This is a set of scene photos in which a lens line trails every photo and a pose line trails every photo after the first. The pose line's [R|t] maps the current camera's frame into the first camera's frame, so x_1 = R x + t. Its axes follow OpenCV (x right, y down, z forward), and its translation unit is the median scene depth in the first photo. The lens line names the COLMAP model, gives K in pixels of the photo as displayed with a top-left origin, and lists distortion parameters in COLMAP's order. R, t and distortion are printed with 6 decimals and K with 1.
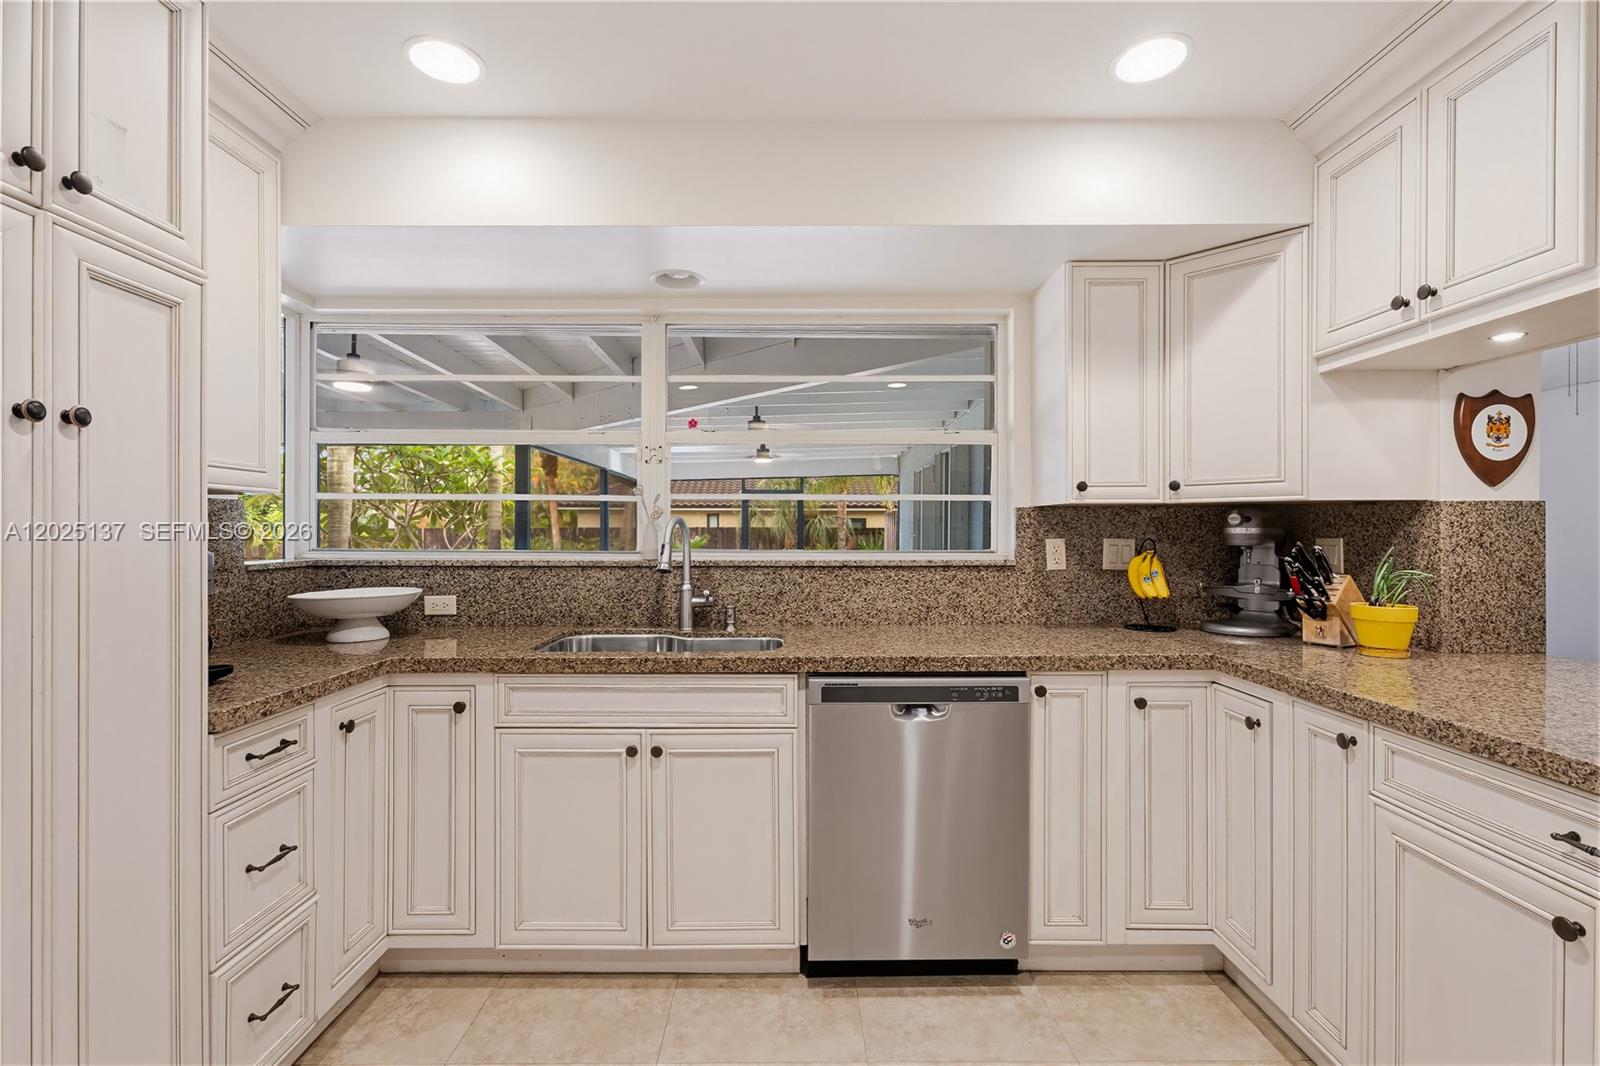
lens RADIAL K [[710.0, 0, 790.1], [0, 710.0, 531.7], [0, 0, 1]] dist [0.002329, 0.000123]
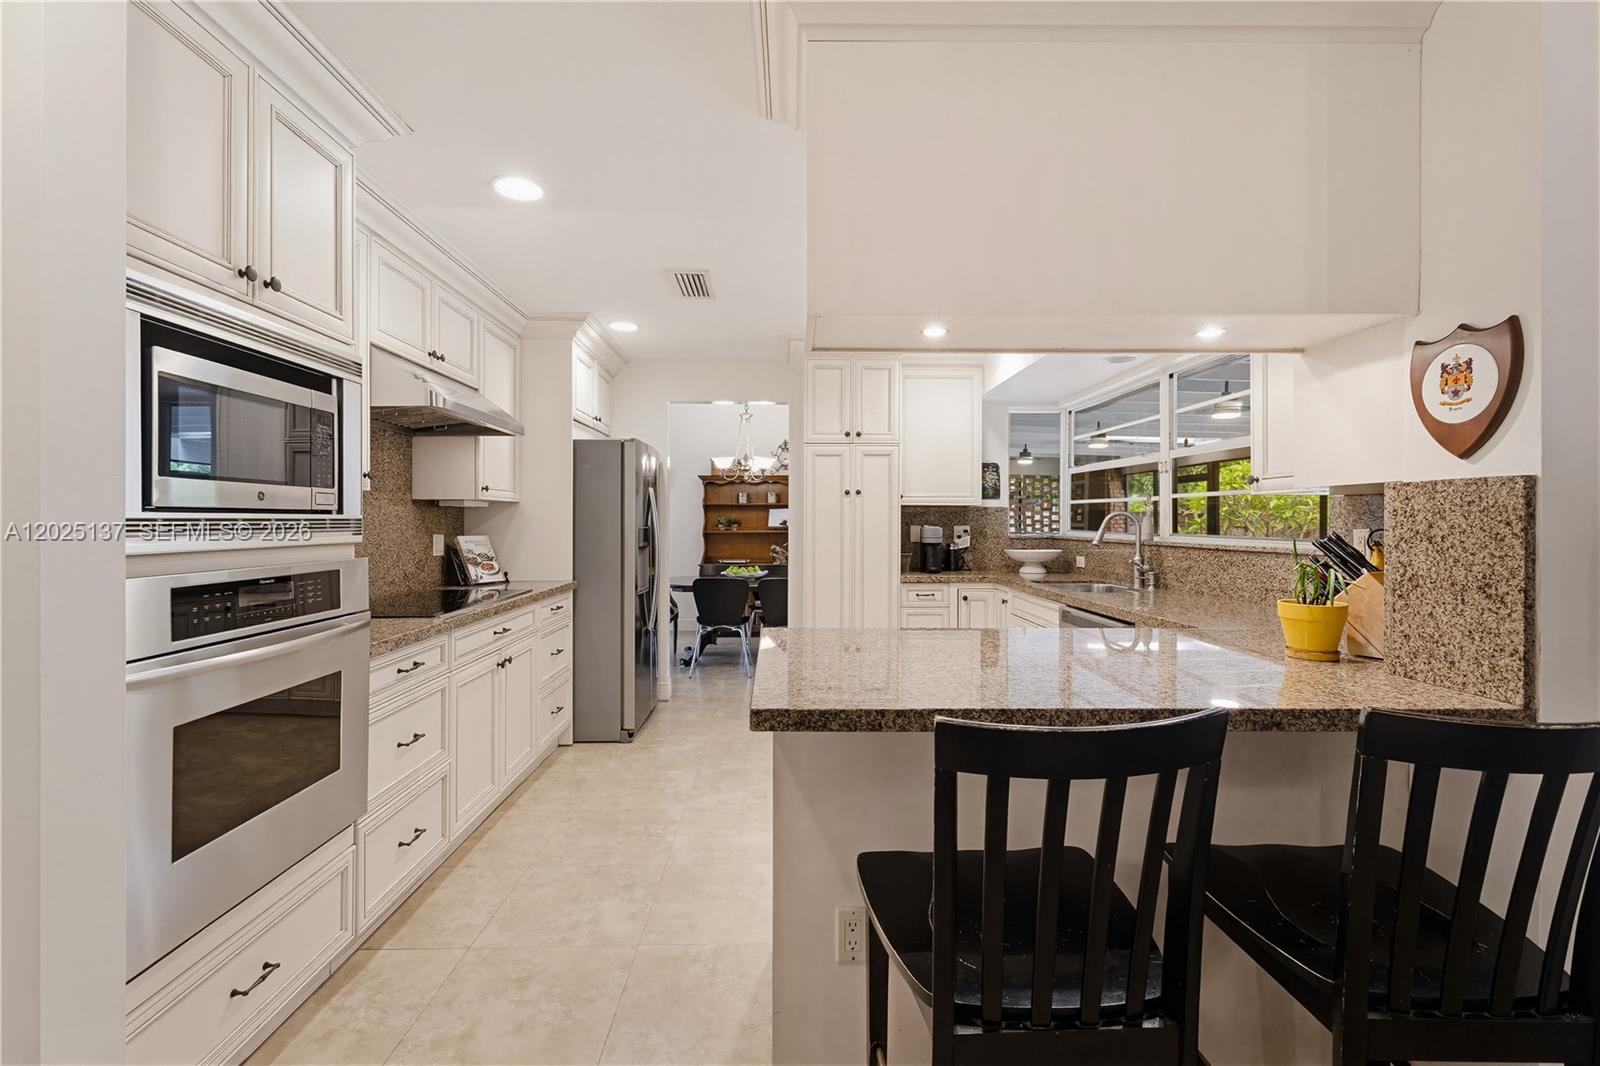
lens RADIAL K [[710.0, 0, 797.2], [0, 710.0, 521.9], [0, 0, 1]] dist [0.002329, 0.000123]
pose [[0.022146, 0.002361, -0.999752, 1.685210], [-0.002332, 0.999995, 0.002310, -0.000050], [0.999752, 0.002281, 0.022152, 0.313301]]
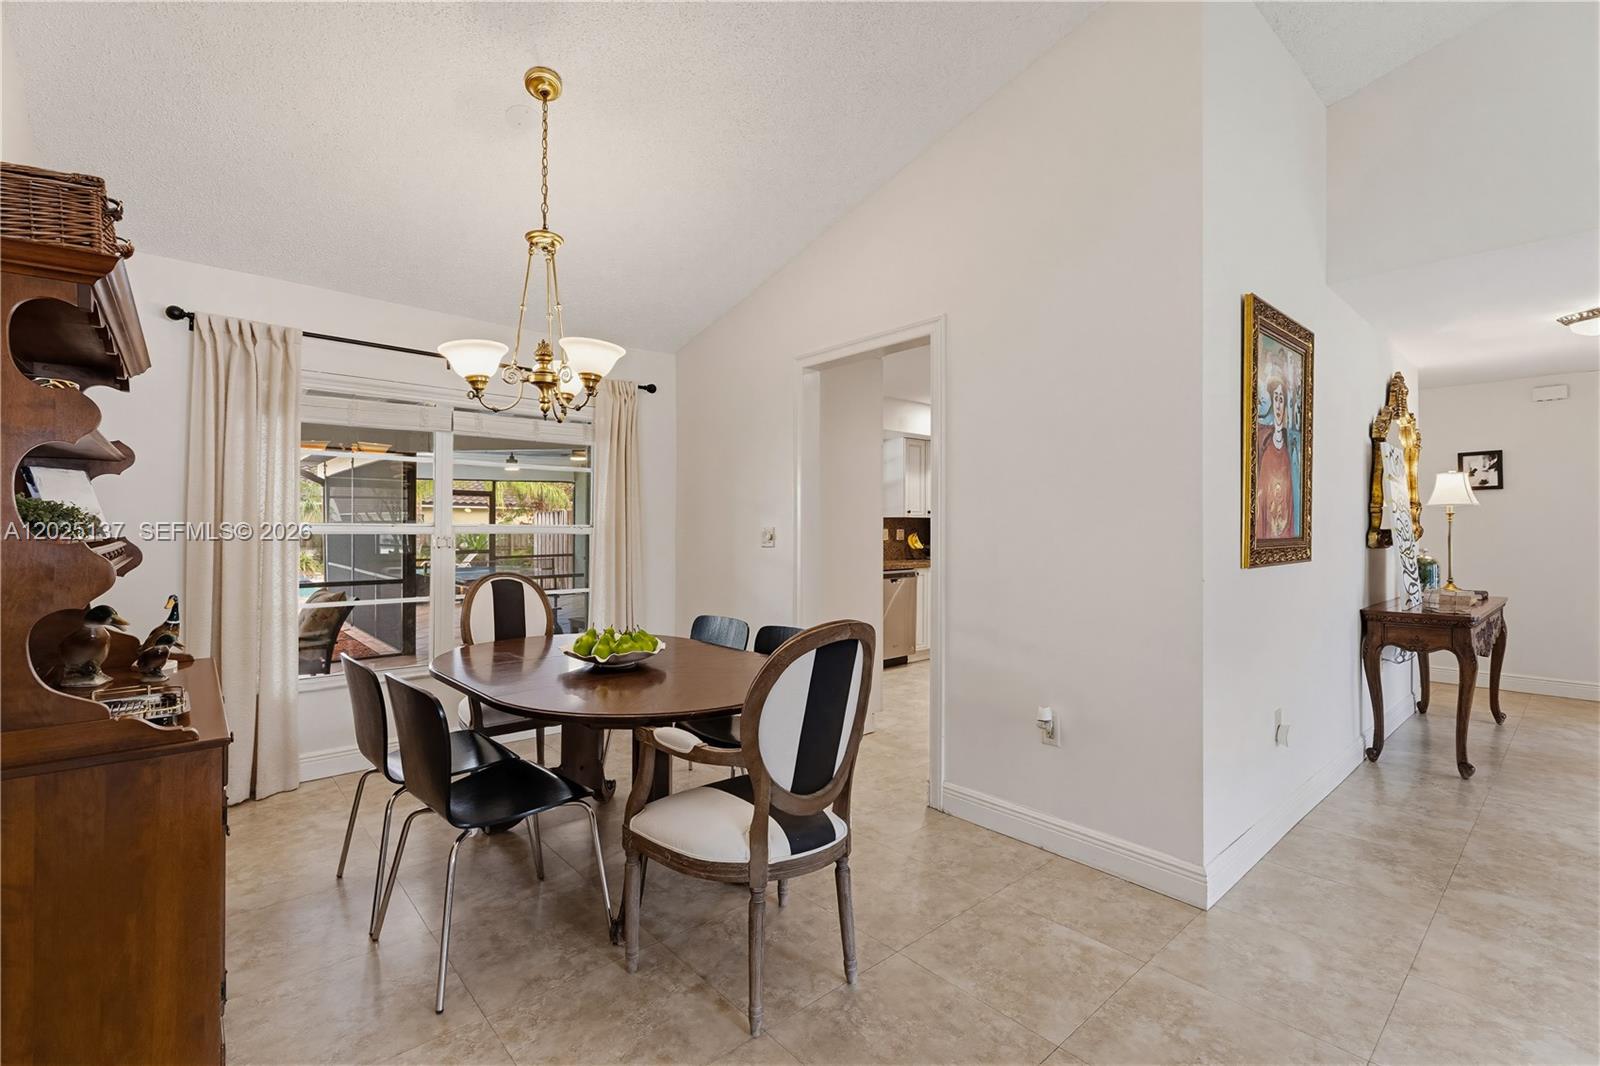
lens RADIAL K [[710.0, 0, 802.2], [0, 710.0, 527.2], [0, 0, 1]] dist [0.002329, 0.000123]
pose [[0.747236, 0.003966, 0.664547, -2.235721], [-0.001827, 0.999991, -0.003914, 0.018140], [-0.664557, 0.001710, 0.747236, -1.115396]]
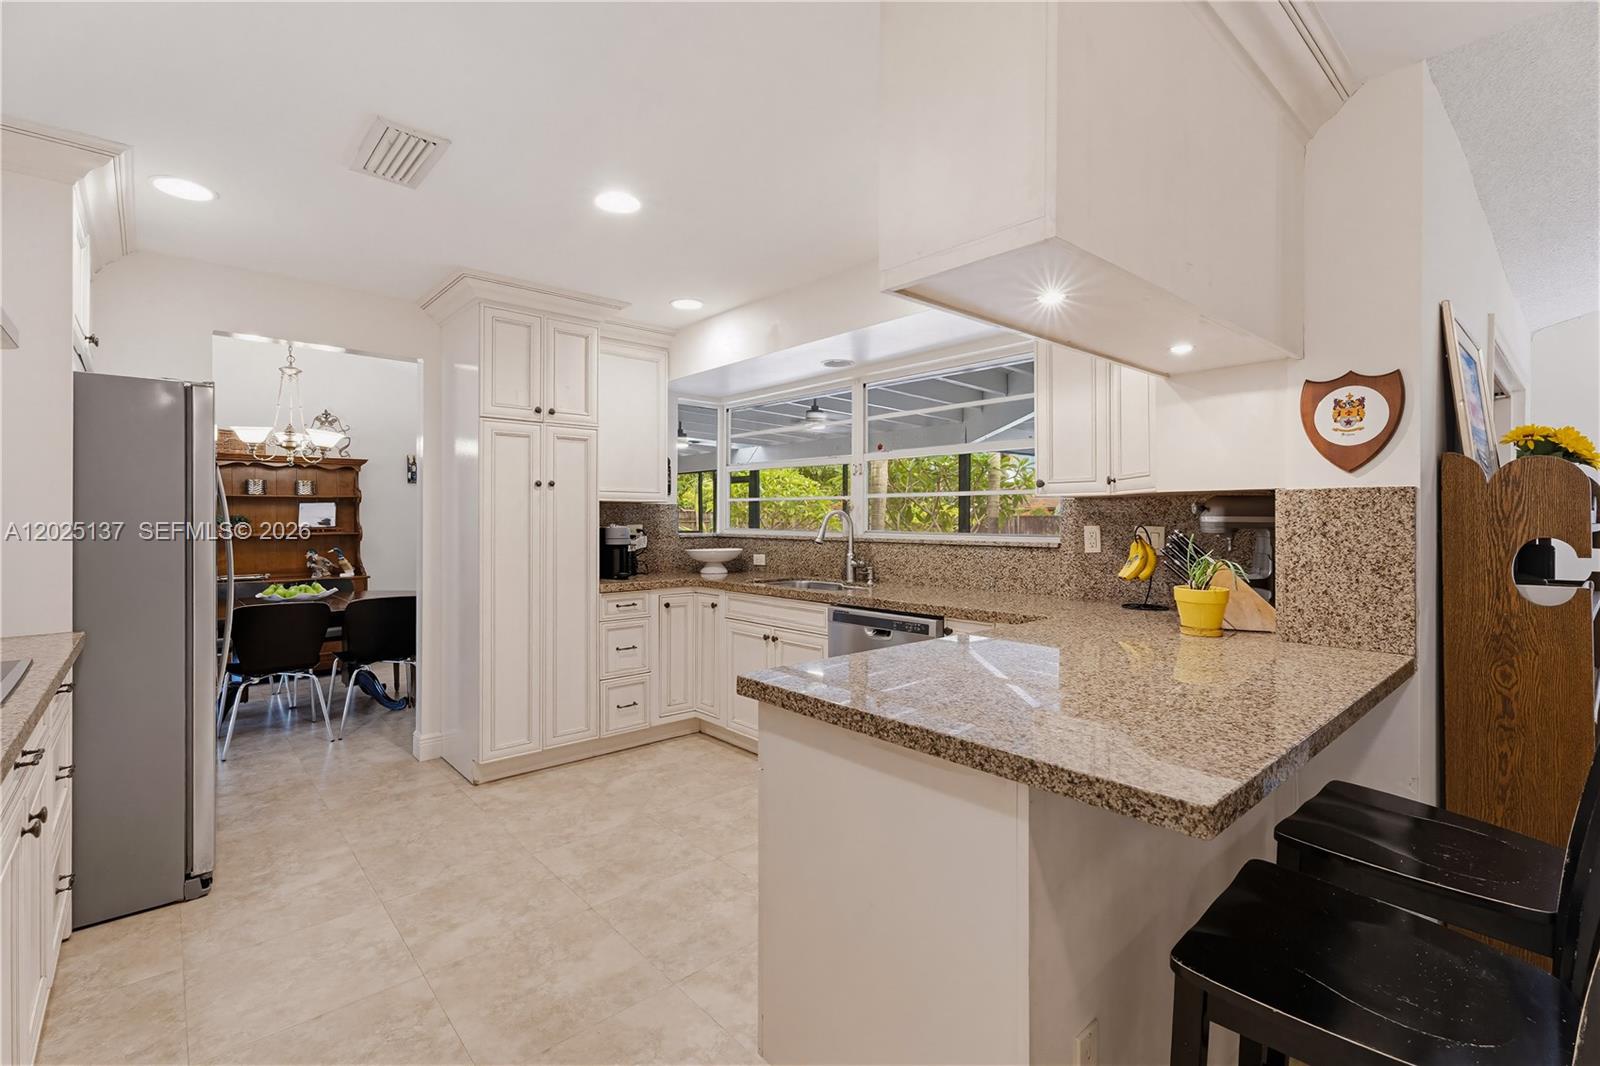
lens RADIAL K [[710.0, 0, 794.8], [0, 710.0, 518.0], [0, 0, 1]] dist [0.002329, 0.000123]
pose [[0.664184, 0.000206, -0.747569, 1.201335], [-0.001049, 0.999999, -0.000657, -0.002036], [0.747568, 0.001221, 0.664184, -0.178902]]
